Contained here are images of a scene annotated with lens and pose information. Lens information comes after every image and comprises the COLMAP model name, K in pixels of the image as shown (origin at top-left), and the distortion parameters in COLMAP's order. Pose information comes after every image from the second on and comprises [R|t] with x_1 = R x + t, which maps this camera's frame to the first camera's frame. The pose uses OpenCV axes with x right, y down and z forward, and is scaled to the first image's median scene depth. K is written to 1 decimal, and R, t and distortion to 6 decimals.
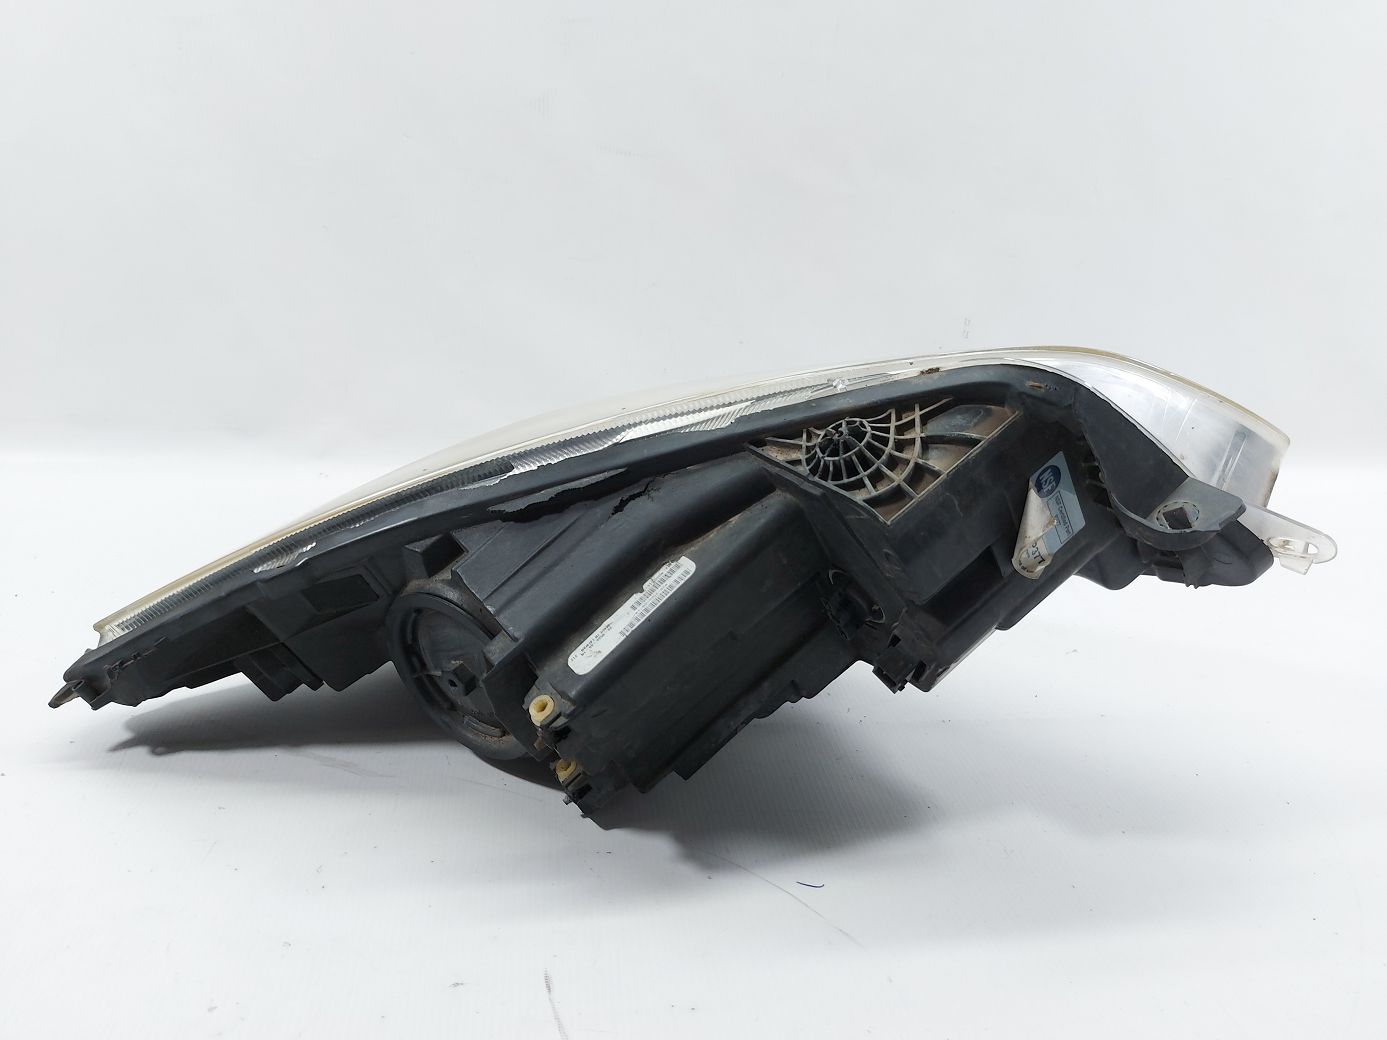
lens RADIAL K [[1049.4, 0, 693.5], [0, 1049.4, 520.0], [0, 0, 1]] dist [0.002706, -0.084627]
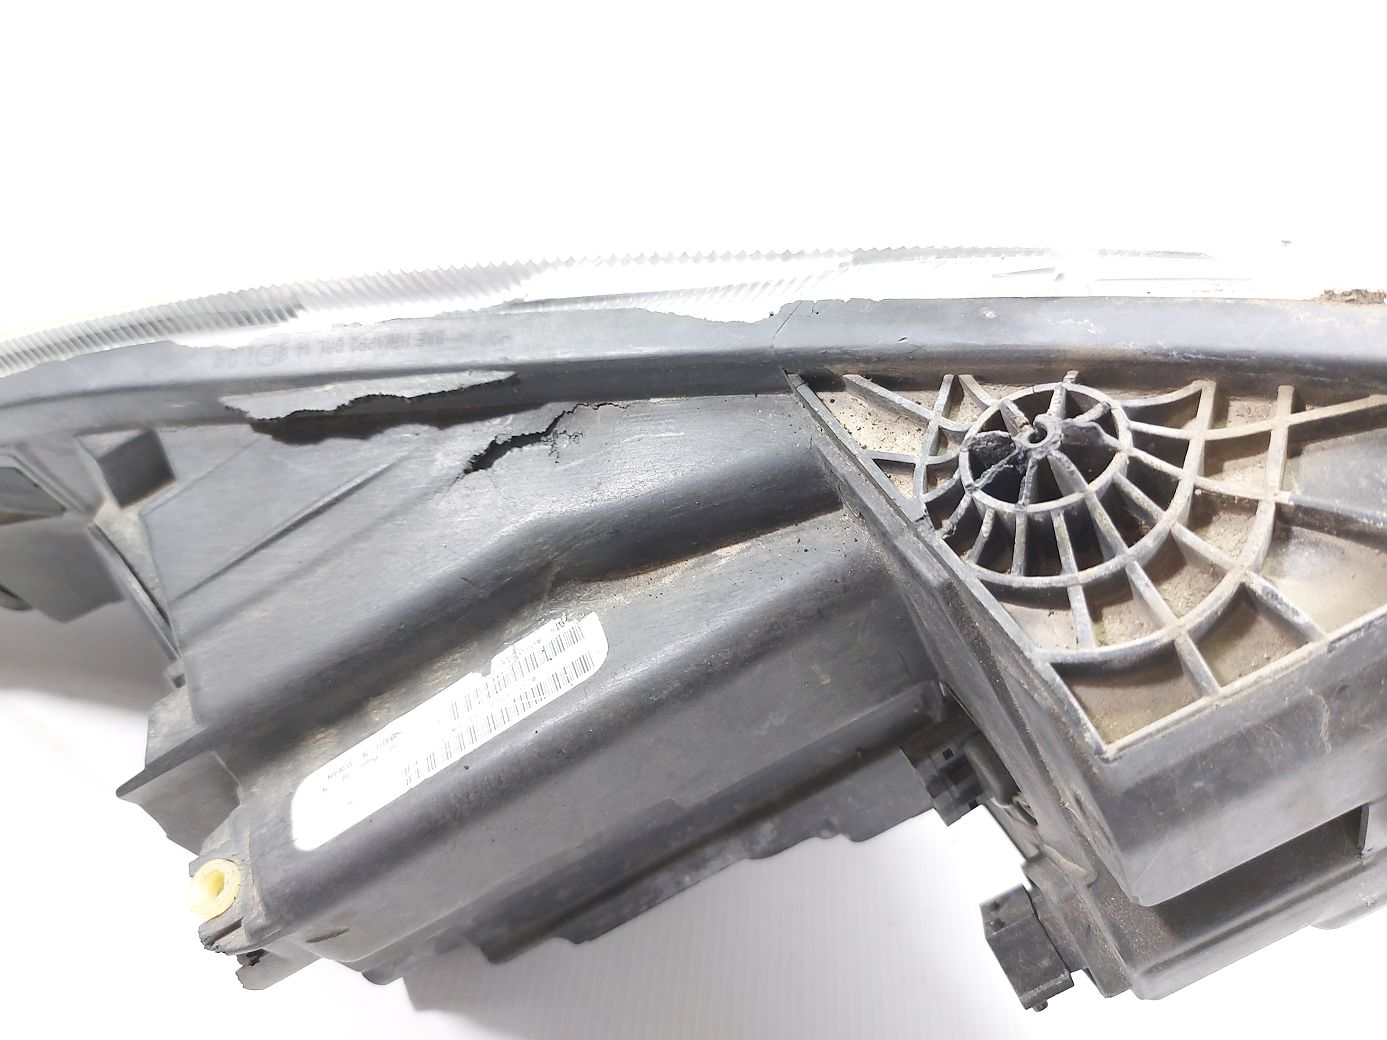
lens RADIAL K [[1049.4, 0, 693.5], [0, 1049.4, 520.0], [0, 0, 1]] dist [0.002706, -0.084627]
pose [[0.969518, 0.209038, -0.127820, 0.078101], [-0.169513, 0.948921, 0.266109, -0.124524], [0.176918, -0.236331, 0.955431, 0.626248]]
